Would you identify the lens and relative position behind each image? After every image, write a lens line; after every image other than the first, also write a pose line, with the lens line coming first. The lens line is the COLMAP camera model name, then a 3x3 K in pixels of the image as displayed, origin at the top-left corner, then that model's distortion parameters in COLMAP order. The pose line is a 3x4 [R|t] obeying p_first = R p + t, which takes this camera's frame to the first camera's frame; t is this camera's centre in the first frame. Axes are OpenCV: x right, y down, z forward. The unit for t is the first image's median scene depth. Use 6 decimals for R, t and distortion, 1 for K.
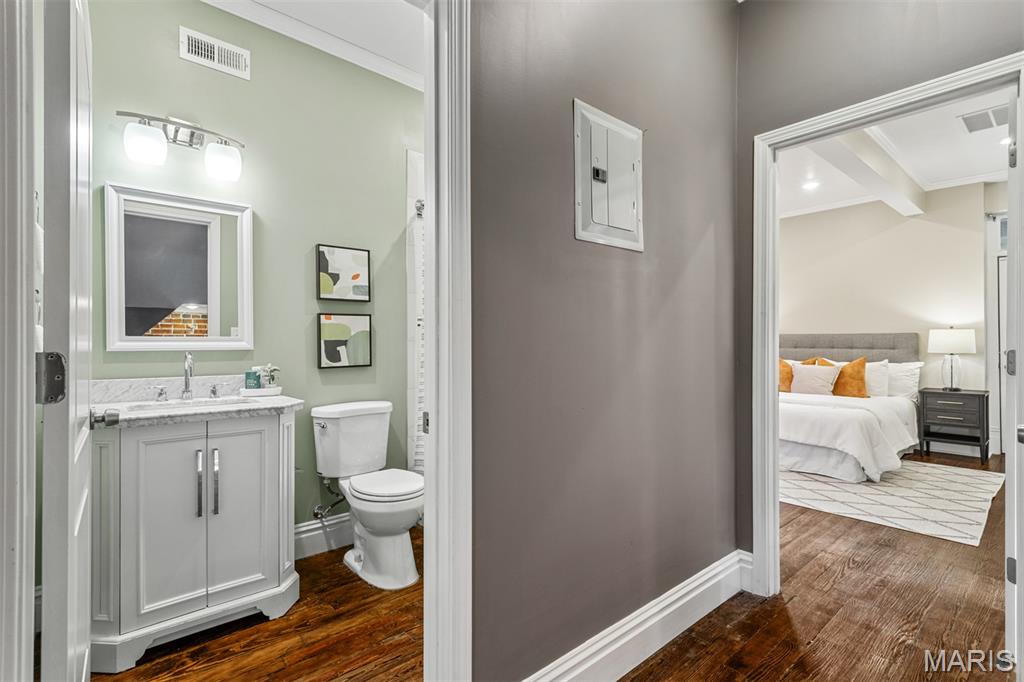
lens RADIAL K [[479.2, 0, 506.6], [0, 479.2, 351.4], [0, 0, 1]] dist [0.001931, 0.000043]
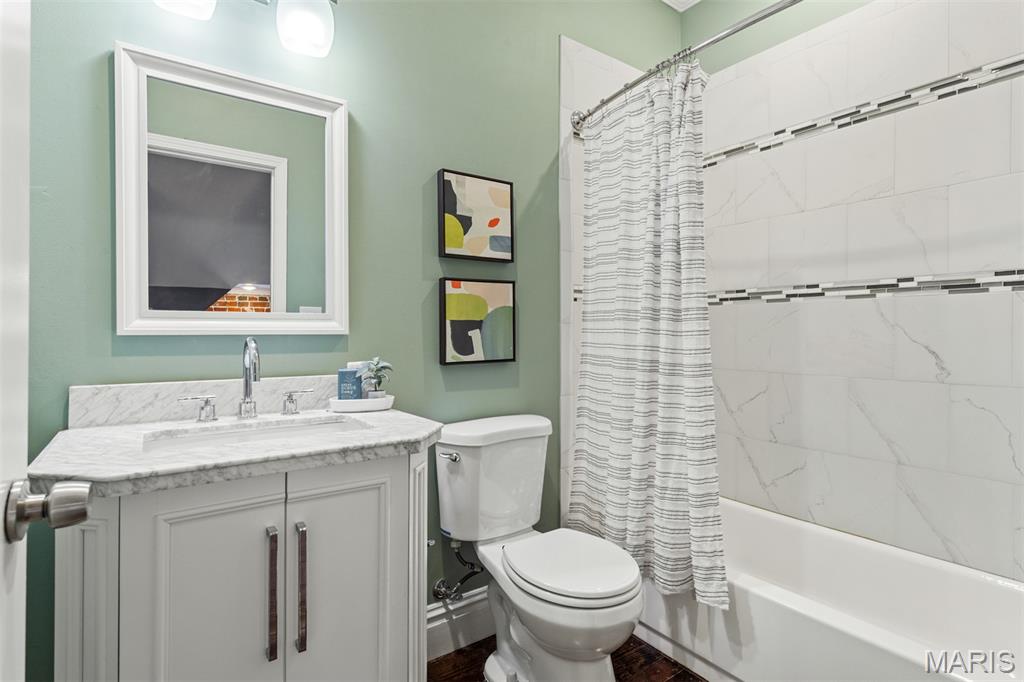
lens RADIAL K [[497.7, 0, 512.0], [0, 497.7, 341.0], [0, 0, 1]] dist [-0.001318, 0.000336]
pose [[0.995970, 0.004061, -0.089597, -0.240352], [-0.004082, 0.999992, -0.000052, 0.003681], [0.089596, 0.000418, 0.995978, 0.350489]]
